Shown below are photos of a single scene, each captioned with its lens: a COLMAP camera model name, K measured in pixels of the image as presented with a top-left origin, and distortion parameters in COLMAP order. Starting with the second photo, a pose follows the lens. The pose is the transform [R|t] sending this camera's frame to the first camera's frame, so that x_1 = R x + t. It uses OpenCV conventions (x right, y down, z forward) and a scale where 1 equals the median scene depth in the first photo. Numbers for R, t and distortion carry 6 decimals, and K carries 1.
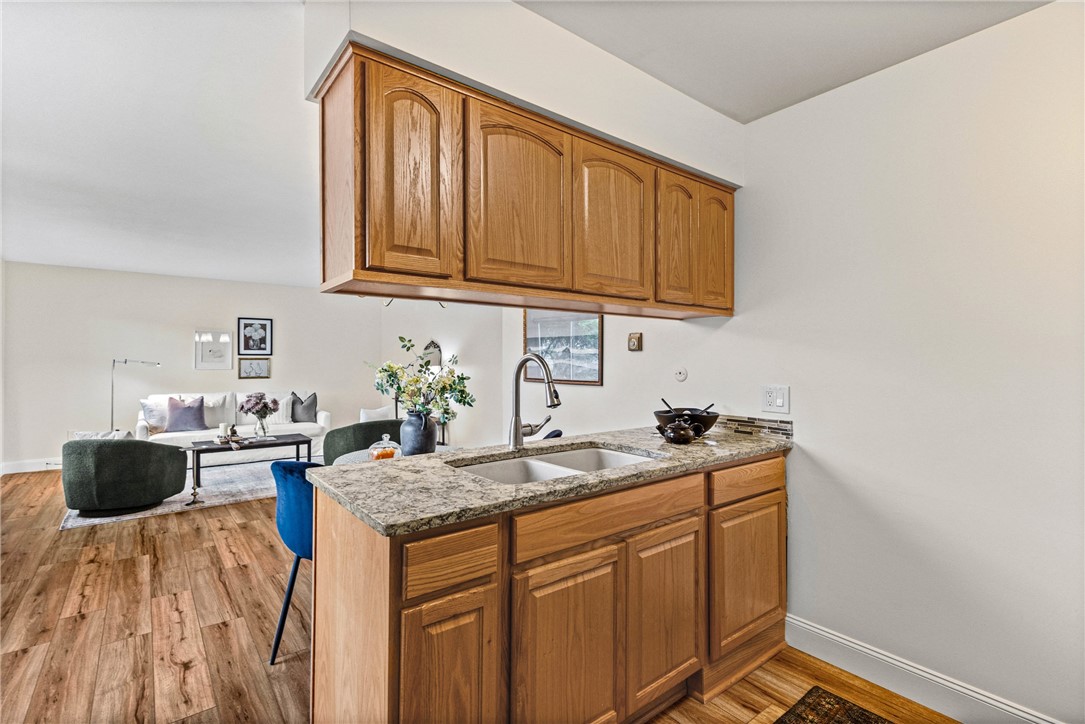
lens RADIAL K [[502.6, 0, 547.0], [0, 502.6, 359.1], [0, 0, 1]] dist [0.008460, -0.001276]
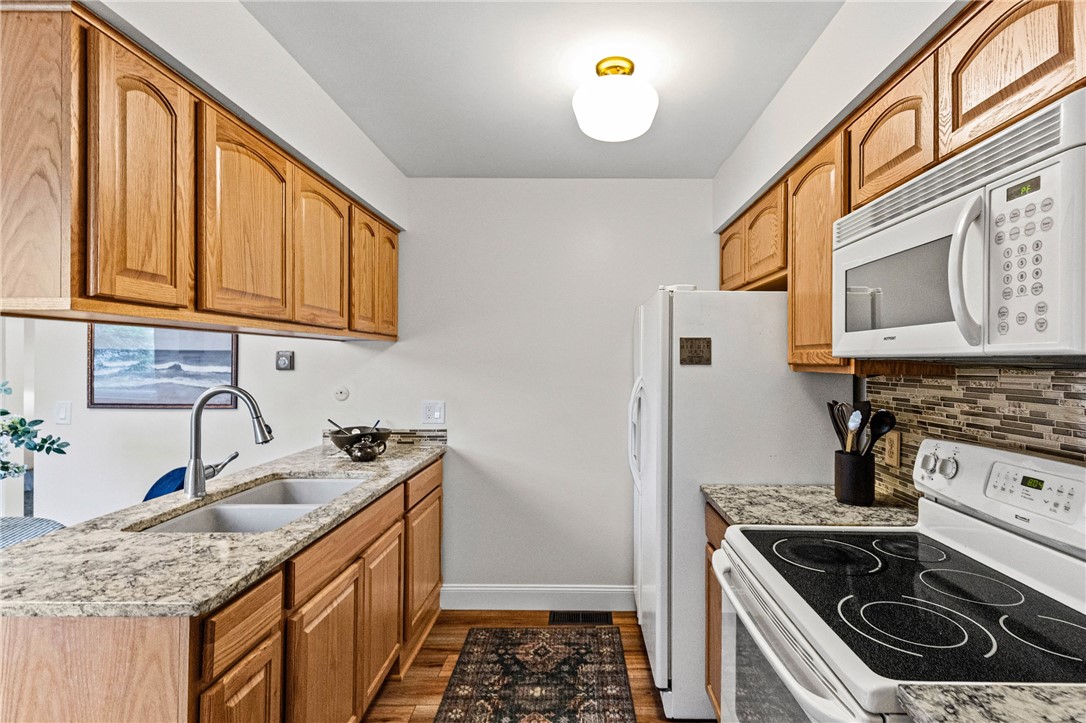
lens RADIAL K [[503.1, 0, 587.8], [0, 503.1, 357.1], [0, 0, 1]] dist [0.008460, -0.001276]
pose [[0.615622, 0.012292, 0.787946, -0.358145], [-0.010712, 0.999916, -0.007229, -0.064562], [-0.787969, -0.003990, 0.615702, -0.059300]]
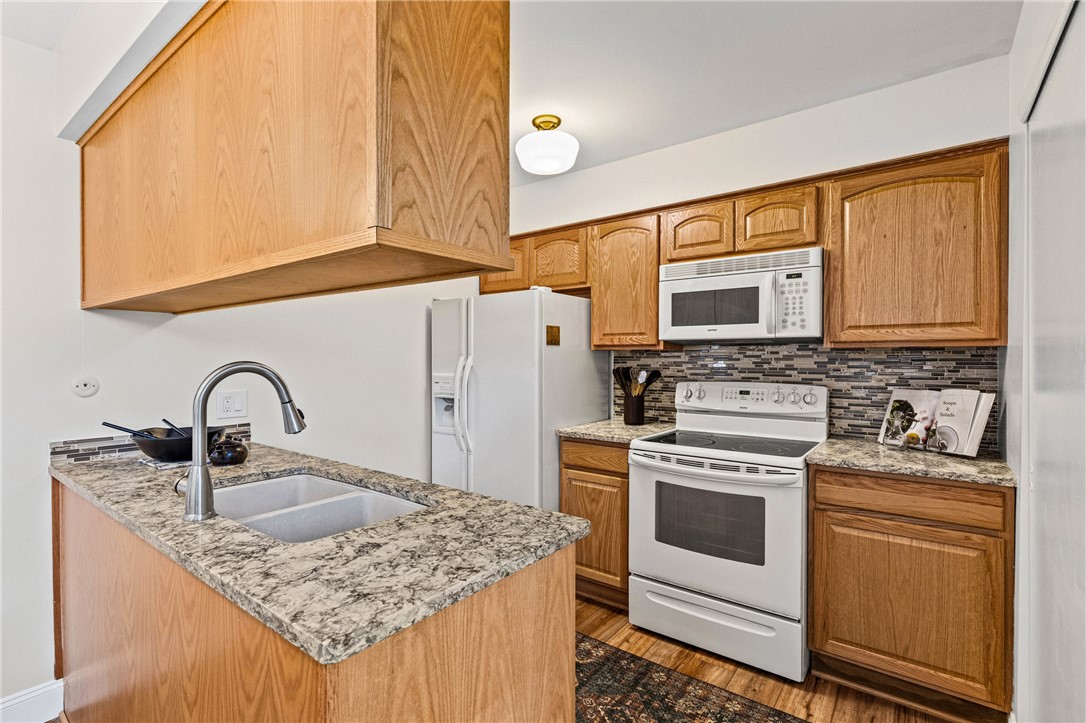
lens RADIAL K [[493.4, 0, 531.9], [0, 493.4, 359.7], [0, 0, 1]] dist [0.000036, 0.000772]
pose [[-0.221620, -0.003314, 0.975128, -0.794226], [-0.005118, 0.999984, 0.002235, -0.018321], [-0.975120, -0.004496, -0.221633, 0.804199]]
